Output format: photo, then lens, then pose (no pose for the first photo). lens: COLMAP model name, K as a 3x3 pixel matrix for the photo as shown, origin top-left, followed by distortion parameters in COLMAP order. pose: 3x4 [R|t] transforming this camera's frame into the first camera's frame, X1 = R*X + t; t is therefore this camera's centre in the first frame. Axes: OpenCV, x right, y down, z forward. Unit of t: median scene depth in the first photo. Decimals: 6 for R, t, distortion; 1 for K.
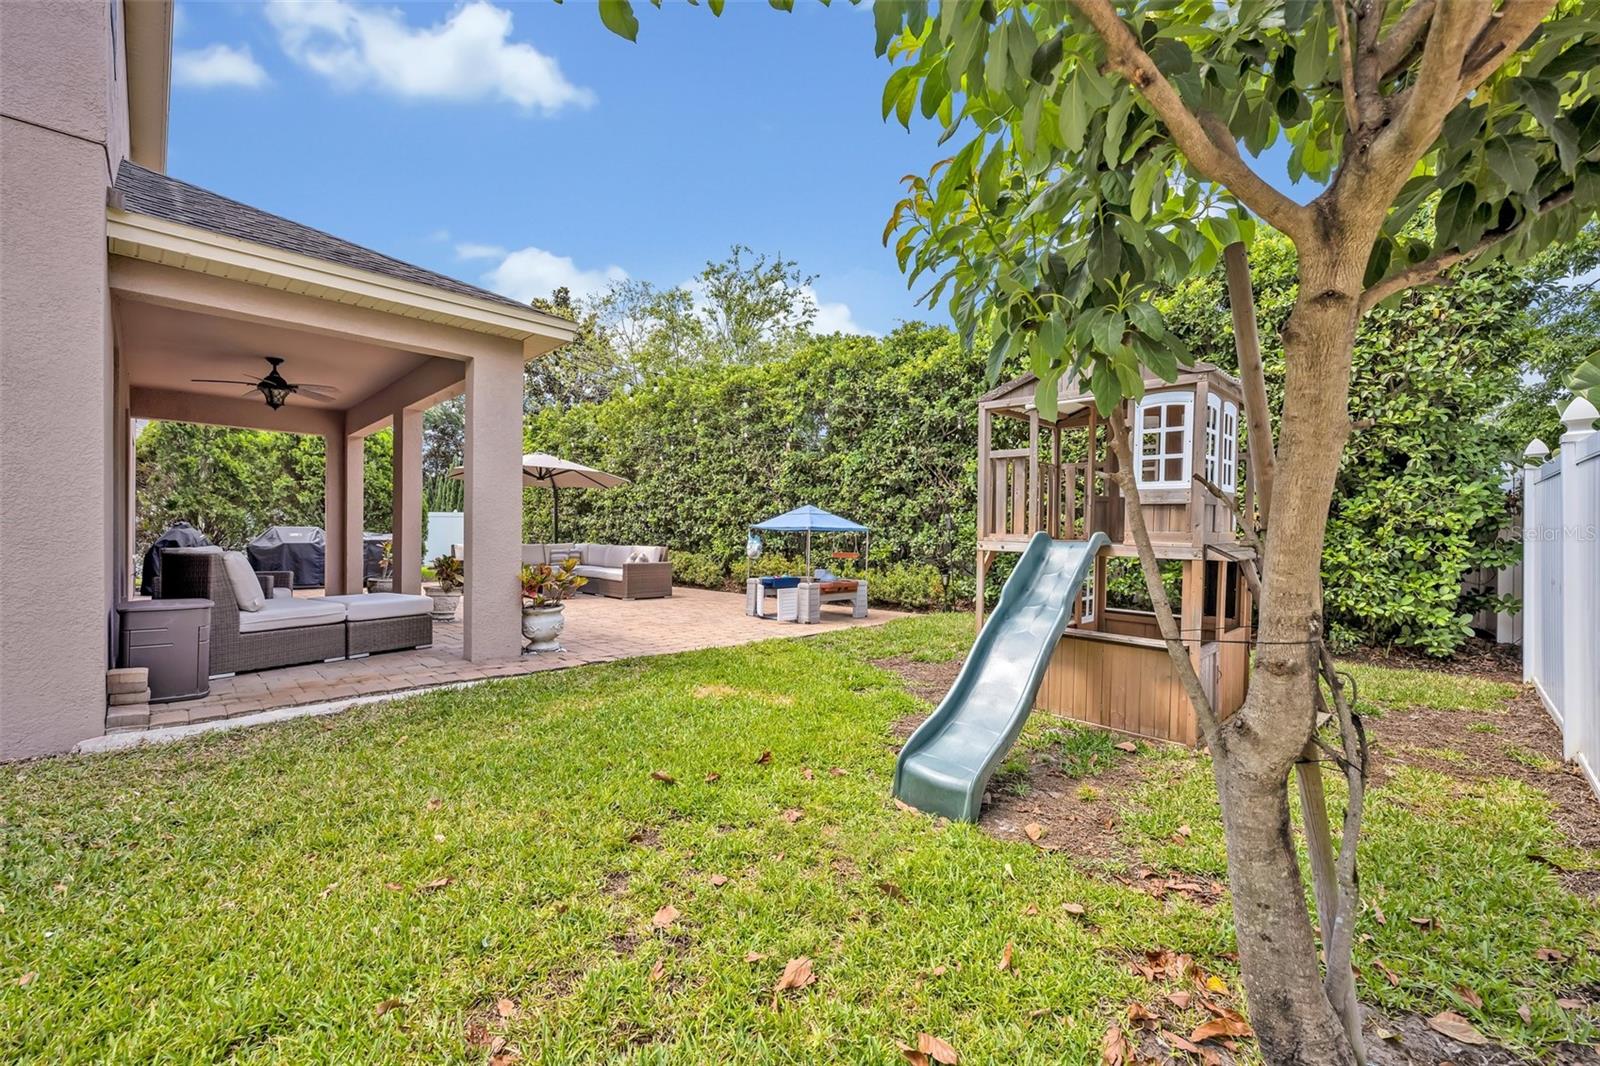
lens RADIAL K [[621.4, 0, 797.7], [0, 621.4, 539.9], [0, 0, 1]] dist [0.002674, -0.000198]
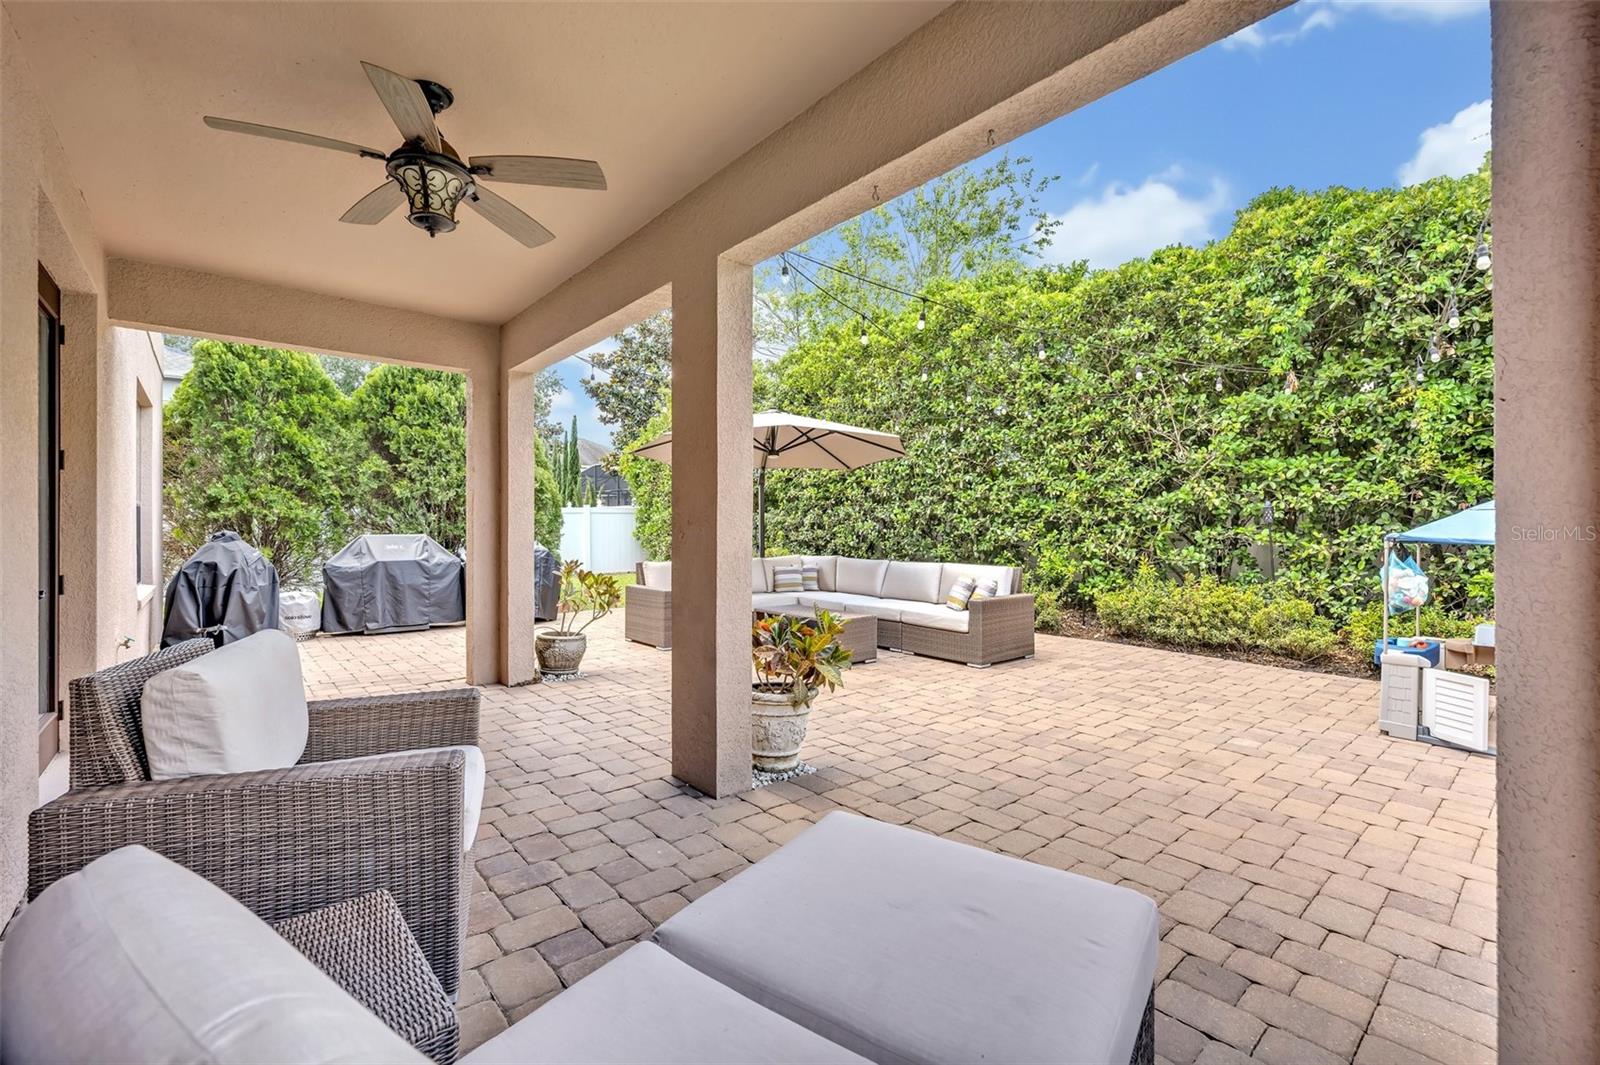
lens RADIAL K [[648.7, 0, 801.8], [0, 648.7, 523.9], [0, 0, 1]] dist [-0.001971, -0.000462]
pose [[0.997451, -0.009302, -0.070745, -0.333489], [0.008500, 0.999896, -0.011637, -0.020512], [0.070845, 0.011006, 0.997427, 0.357213]]
